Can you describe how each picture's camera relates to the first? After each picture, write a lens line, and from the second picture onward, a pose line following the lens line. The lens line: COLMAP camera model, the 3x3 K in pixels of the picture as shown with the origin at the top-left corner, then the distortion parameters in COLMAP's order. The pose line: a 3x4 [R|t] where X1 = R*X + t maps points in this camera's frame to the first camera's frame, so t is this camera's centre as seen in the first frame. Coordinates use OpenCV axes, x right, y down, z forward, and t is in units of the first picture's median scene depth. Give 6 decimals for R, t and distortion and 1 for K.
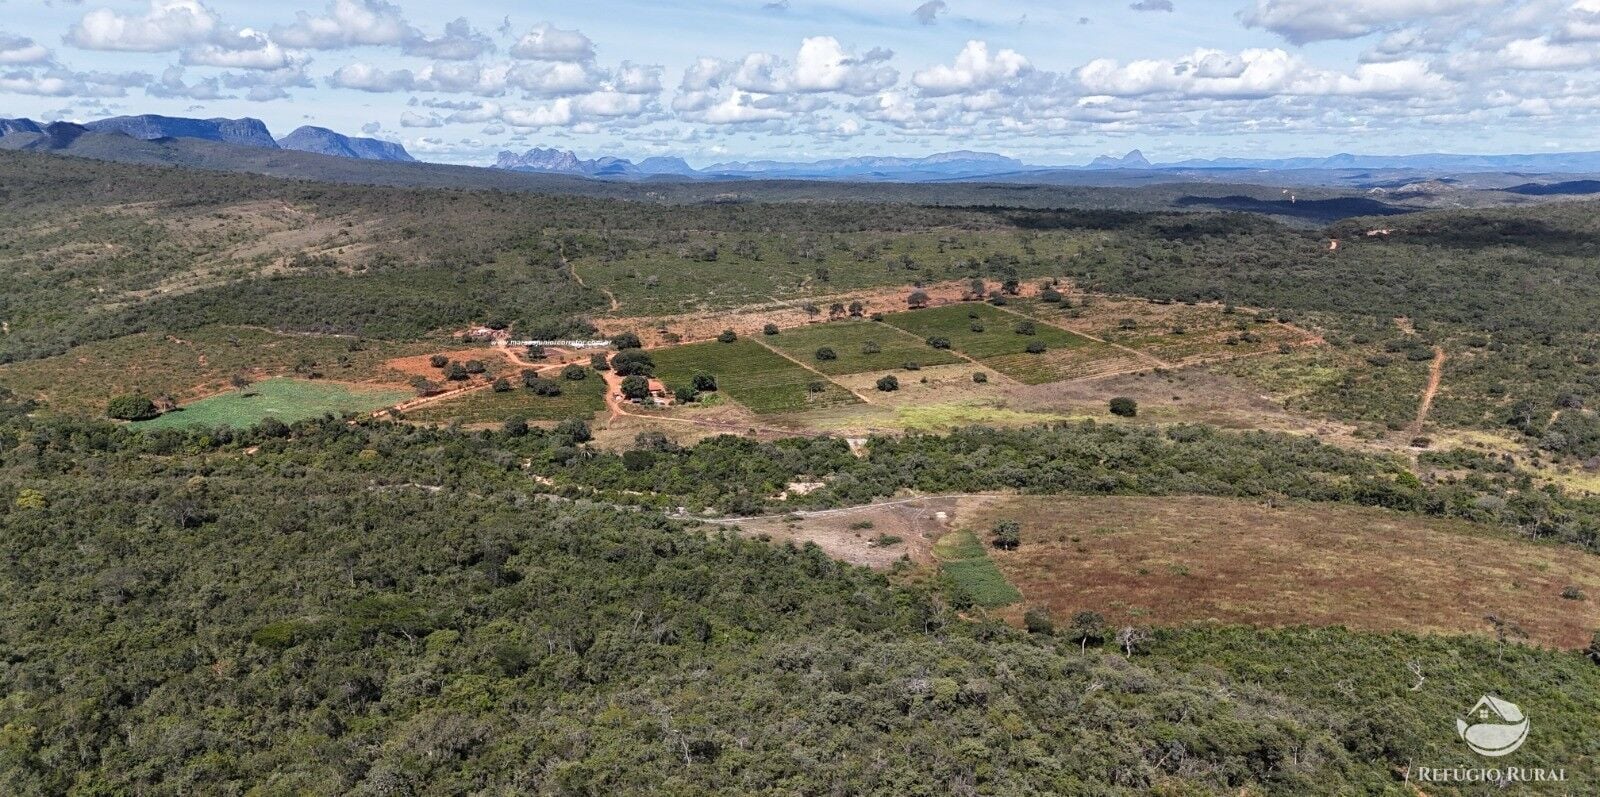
lens RADIAL K [[1181.0, 0, 799.4], [0, 1181.0, 436.3], [0, 0, 1]] dist [0.098717, -0.098799]
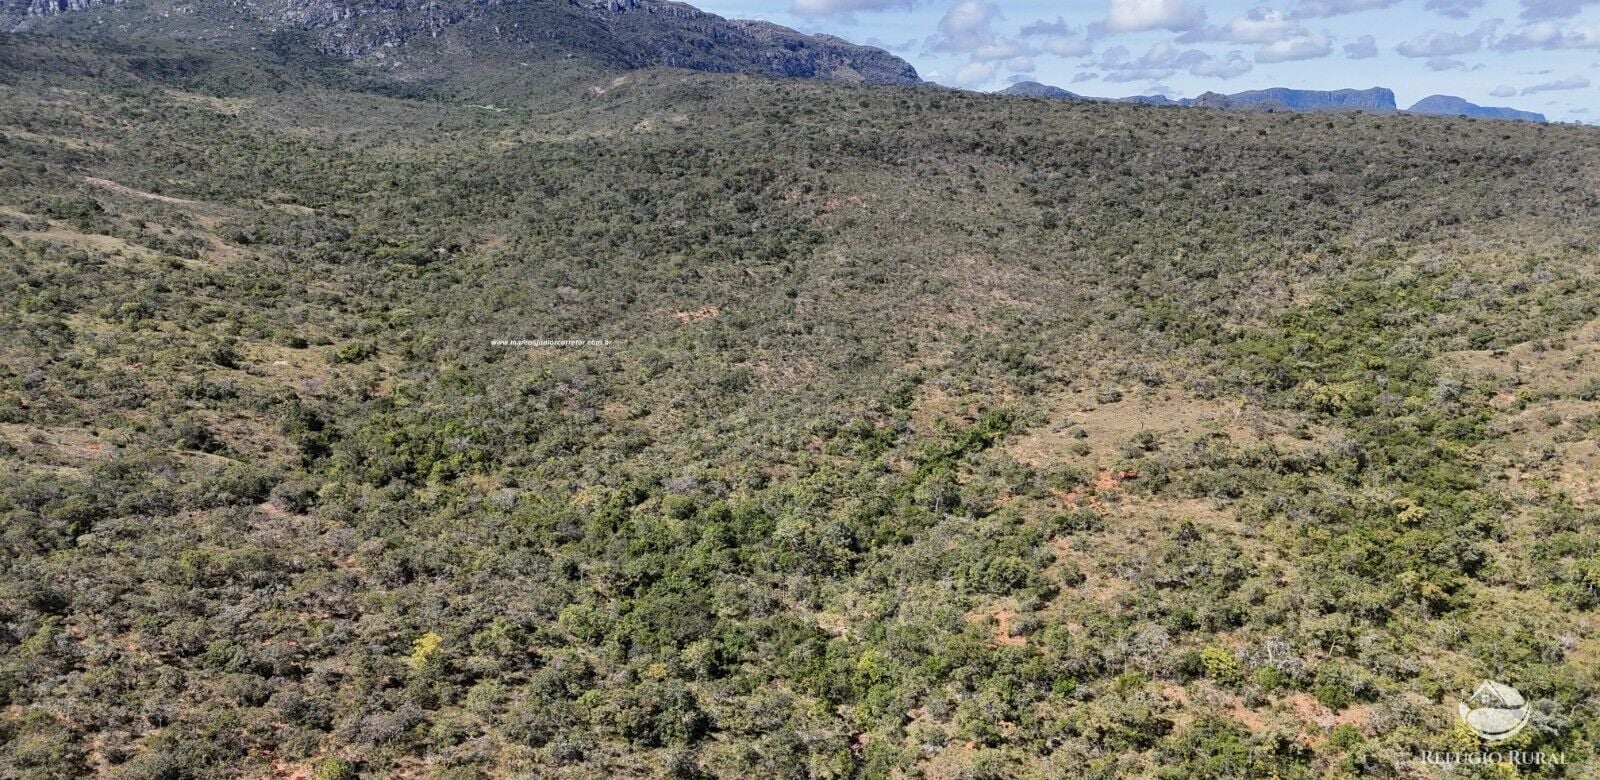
lens RADIAL K [[1185.9, 0, 794.0], [0, 1185.9, 428.2], [0, 0, 1]] dist [0.101488, -0.120847]
pose [[0.679696, 0.167573, -0.714096, -0.713642], [-0.160687, 0.983923, 0.077945, -0.193070], [0.715677, 0.061767, 0.695695, 0.919052]]
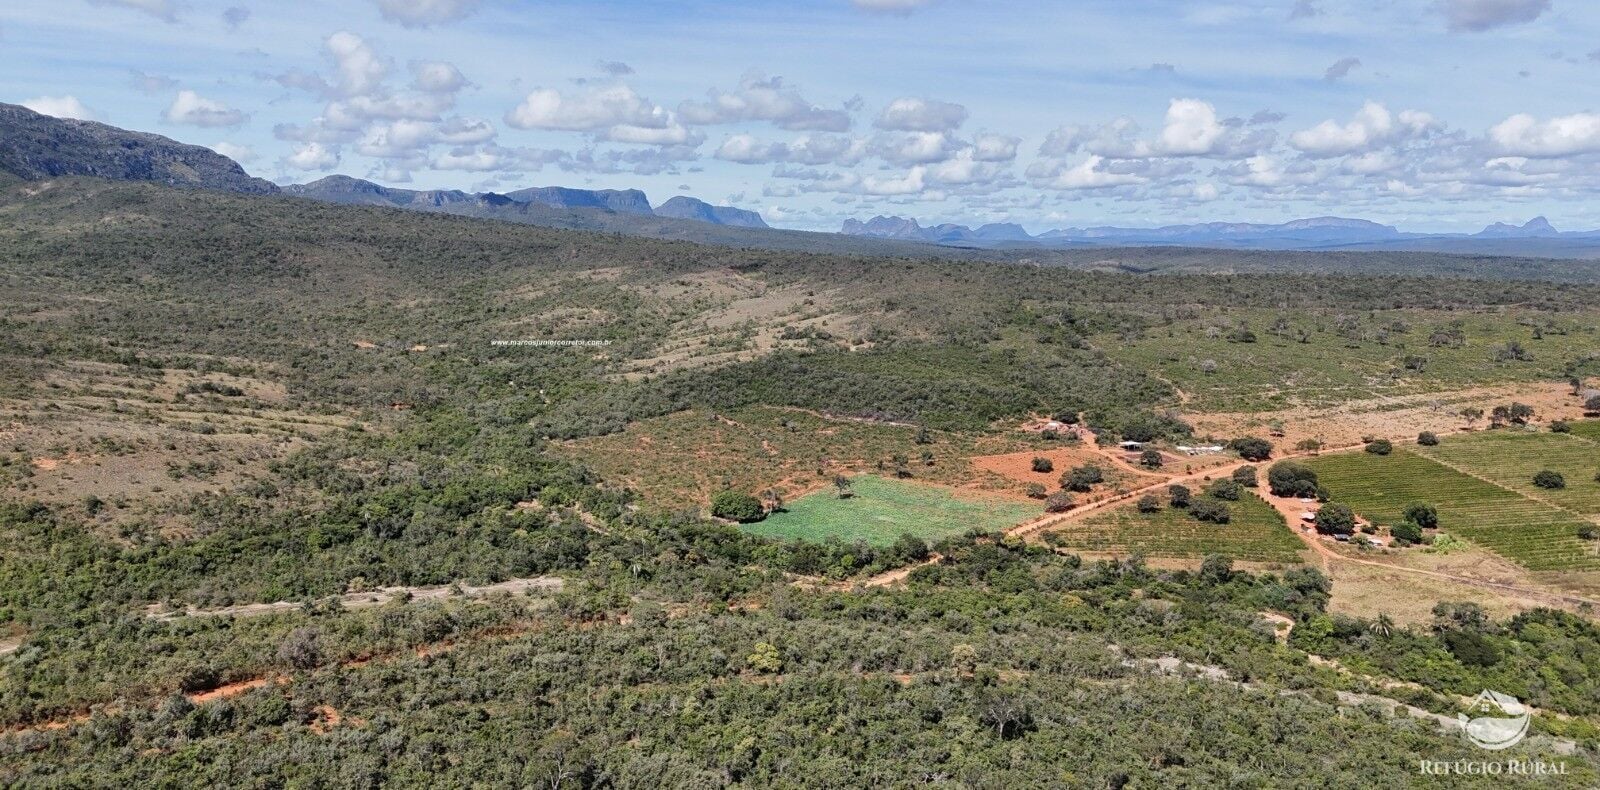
lens RADIAL K [[1180.7, 0, 799.5], [0, 1180.7, 439.0], [0, 0, 1]] dist [0.085409, -0.085859]
pose [[0.963839, 0.052891, -0.261185, -0.152363], [-0.066164, 0.996913, -0.042282, -0.020923], [0.258142, 0.058034, 0.964362, 0.093171]]
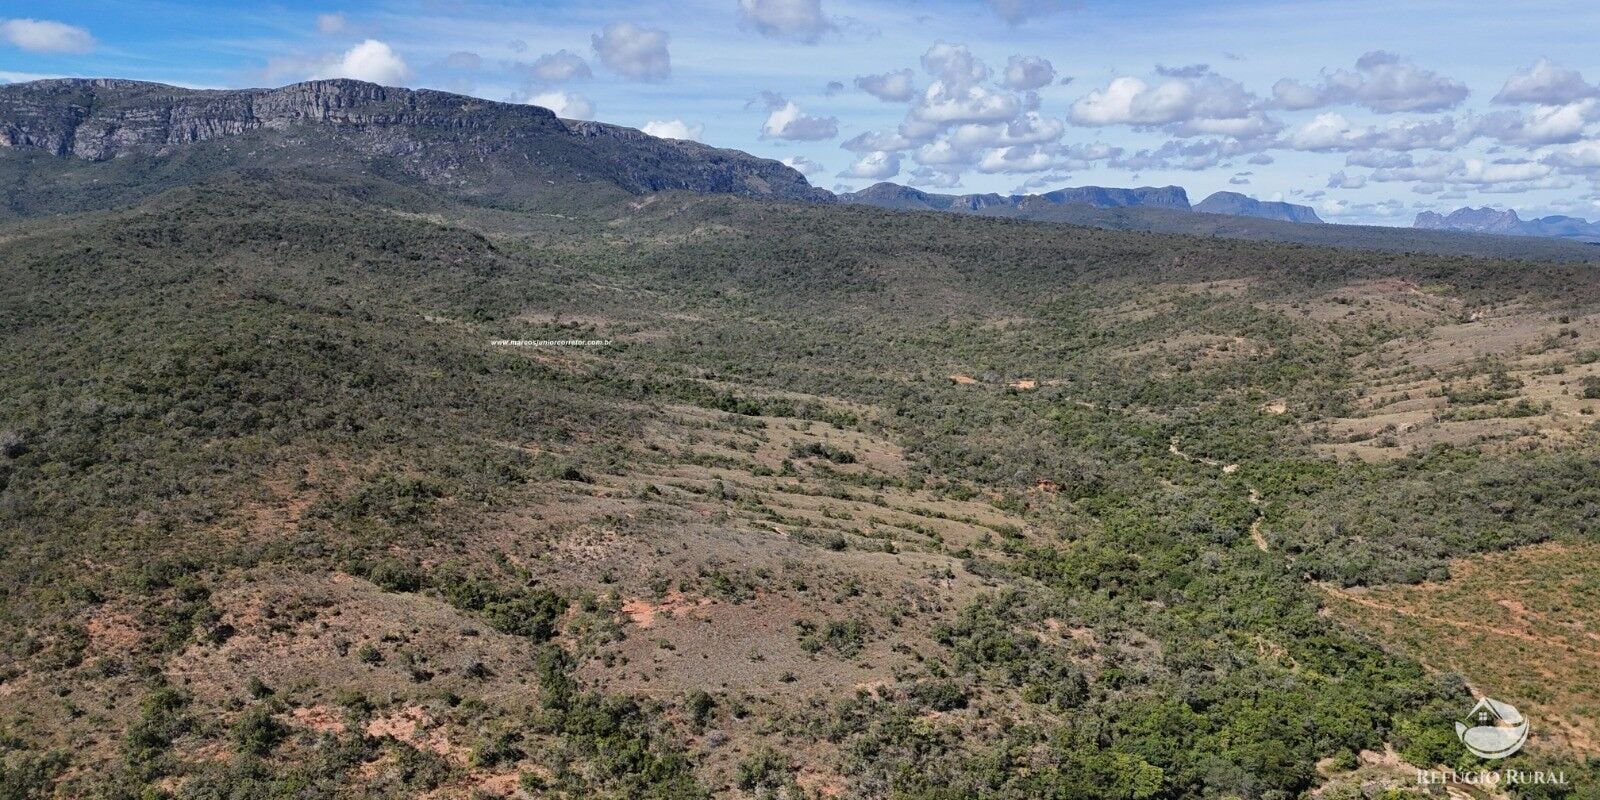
lens RADIAL K [[1181.0, 0, 799.4], [0, 1181.0, 437.8], [0, 0, 1]] dist [0.098717, -0.098799]
pose [[0.768869, 0.107874, -0.630241, -0.323658], [-0.139363, 0.990241, -0.000525, -0.059351], [0.624034, 0.088236, 0.776400, 0.241966]]
